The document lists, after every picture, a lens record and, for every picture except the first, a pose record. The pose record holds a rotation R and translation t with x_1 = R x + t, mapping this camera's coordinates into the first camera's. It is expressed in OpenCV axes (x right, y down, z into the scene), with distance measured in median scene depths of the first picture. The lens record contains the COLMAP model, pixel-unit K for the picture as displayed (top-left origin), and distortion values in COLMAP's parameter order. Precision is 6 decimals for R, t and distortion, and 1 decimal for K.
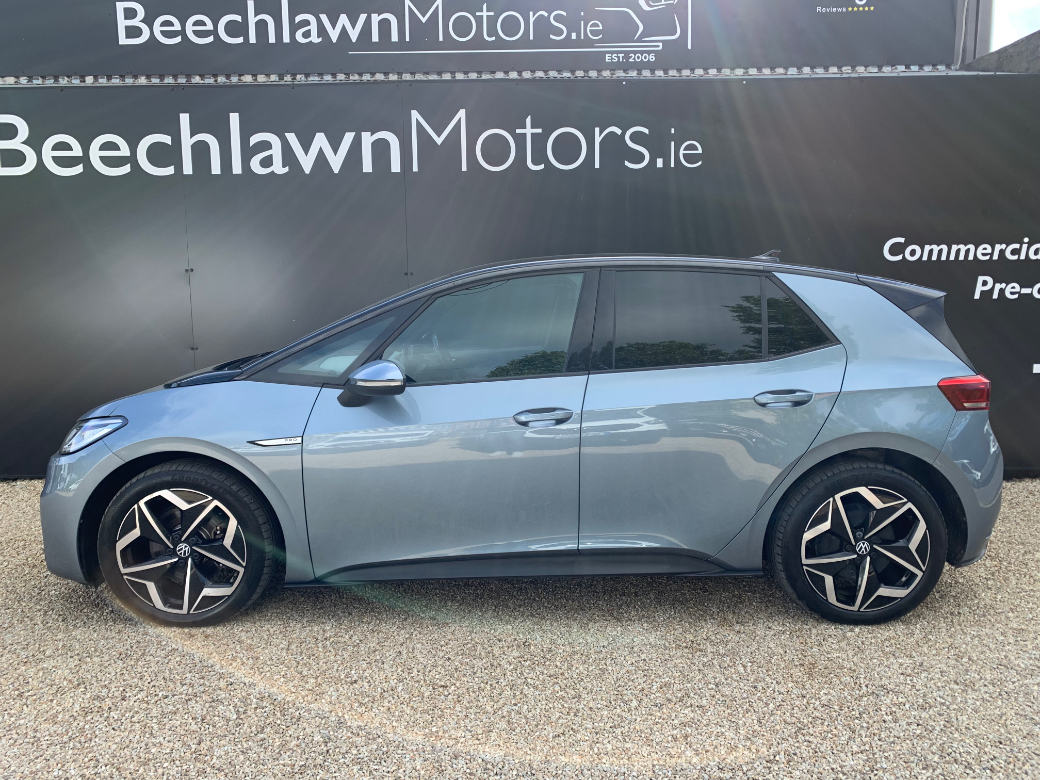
lens RADIAL K [[811.0, 0, 517.6], [0, 811.0, 395.7], [0, 0, 1]] dist [0.033682, -0.012816]
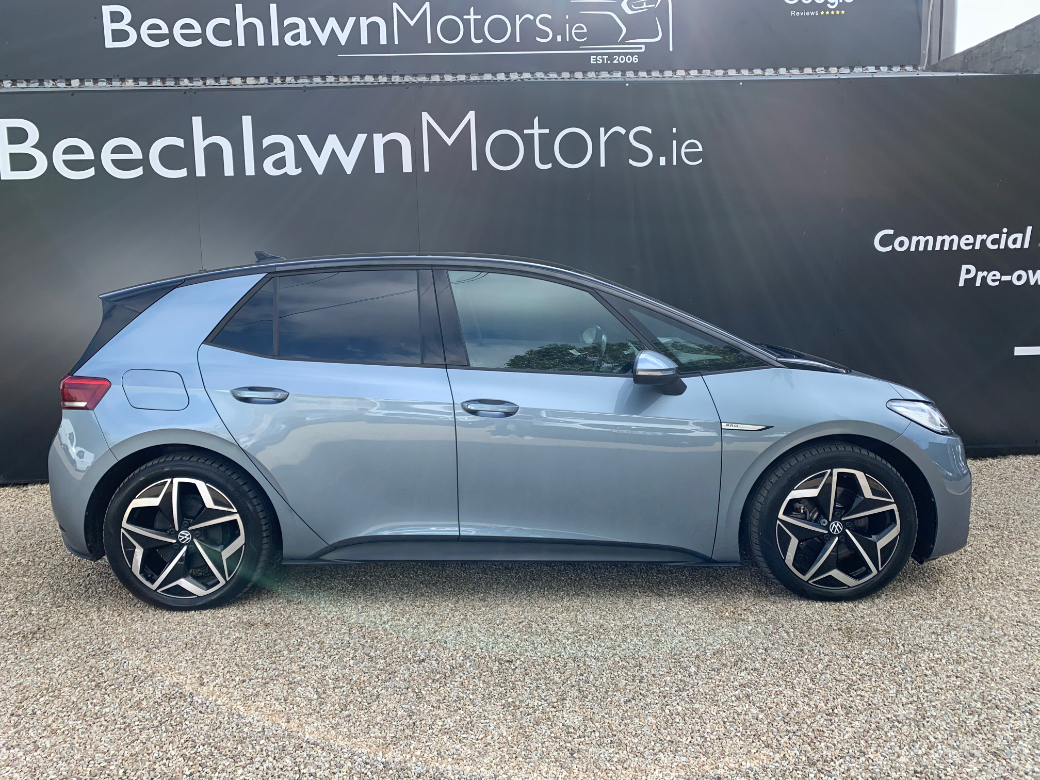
lens RADIAL K [[811.0, 0, 521.5], [0, 811.0, 387.6], [0, 0, 1]] dist [0.033682, -0.012816]
pose [[0.998397, -0.023465, 0.051515, -0.099913], [0.023937, 0.999677, -0.008578, 0.012162], [-0.051297, 0.009797, 0.998635, -0.040144]]
